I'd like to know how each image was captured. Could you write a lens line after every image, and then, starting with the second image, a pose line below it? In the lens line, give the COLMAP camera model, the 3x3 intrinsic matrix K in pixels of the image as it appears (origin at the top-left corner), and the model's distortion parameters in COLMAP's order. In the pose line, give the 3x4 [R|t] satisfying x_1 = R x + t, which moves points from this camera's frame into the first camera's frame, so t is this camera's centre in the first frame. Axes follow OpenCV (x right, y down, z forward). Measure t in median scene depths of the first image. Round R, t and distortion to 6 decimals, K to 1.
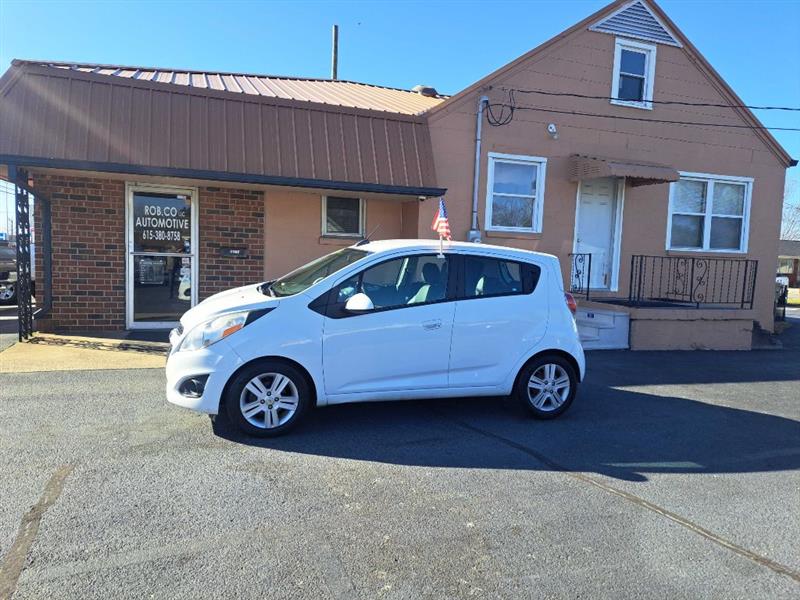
lens RADIAL K [[557.3, 0, 421.6], [0, 557.3, 311.3], [0, 0, 1]] dist [0.043573, -0.056843]
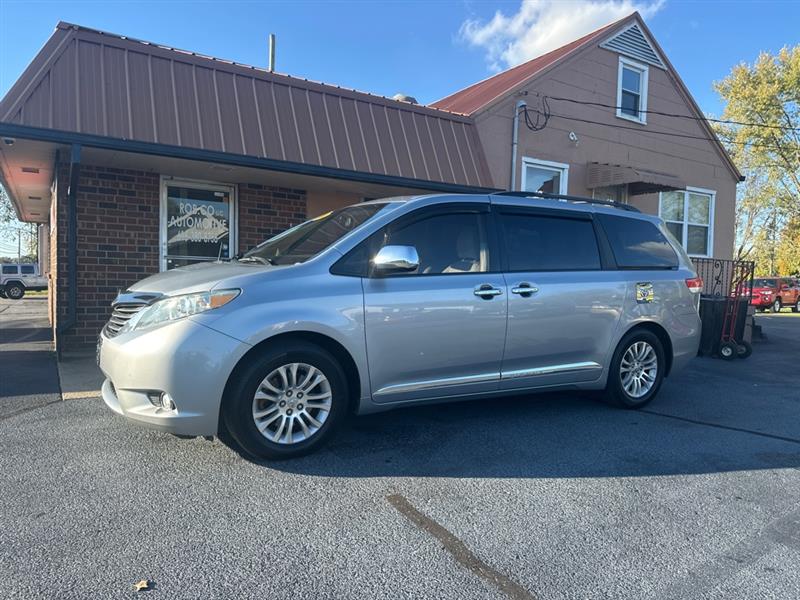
lens RADIAL K [[557.3, 0, 399.8], [0, 557.3, 305.3], [0, 0, 1]] dist [0.043573, -0.056843]
pose [[0.977122, -0.023983, 0.211321, -0.328729], [0.033959, 0.998467, -0.043701, 0.020535], [-0.209949, 0.049878, 0.976439, 0.075993]]
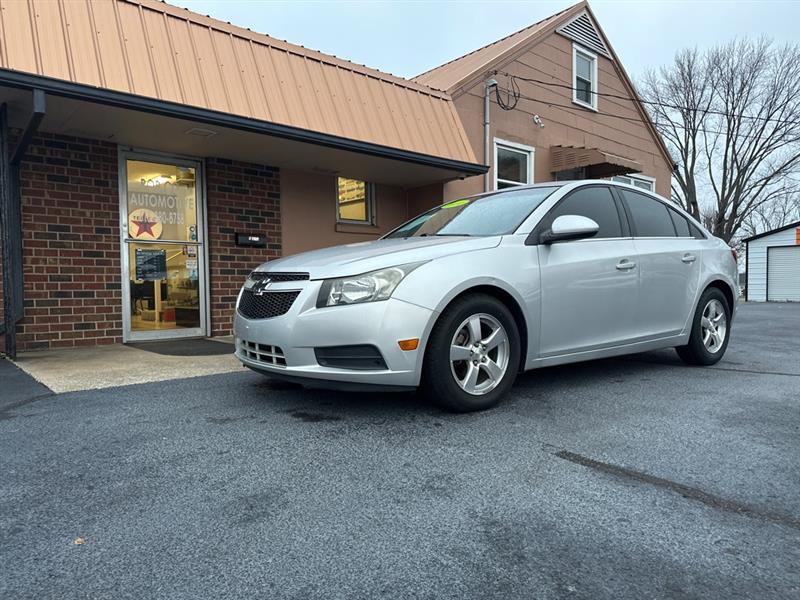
lens RADIAL K [[557.3, 0, 399.5], [0, 557.3, 306.7], [0, 0, 1]] dist [0.043573, -0.056843]
pose [[0.929152, -0.061867, 0.364485, -0.432367], [0.086763, 0.994854, -0.052314, 0.053080], [-0.359373, 0.080231, 0.929739, 0.168314]]
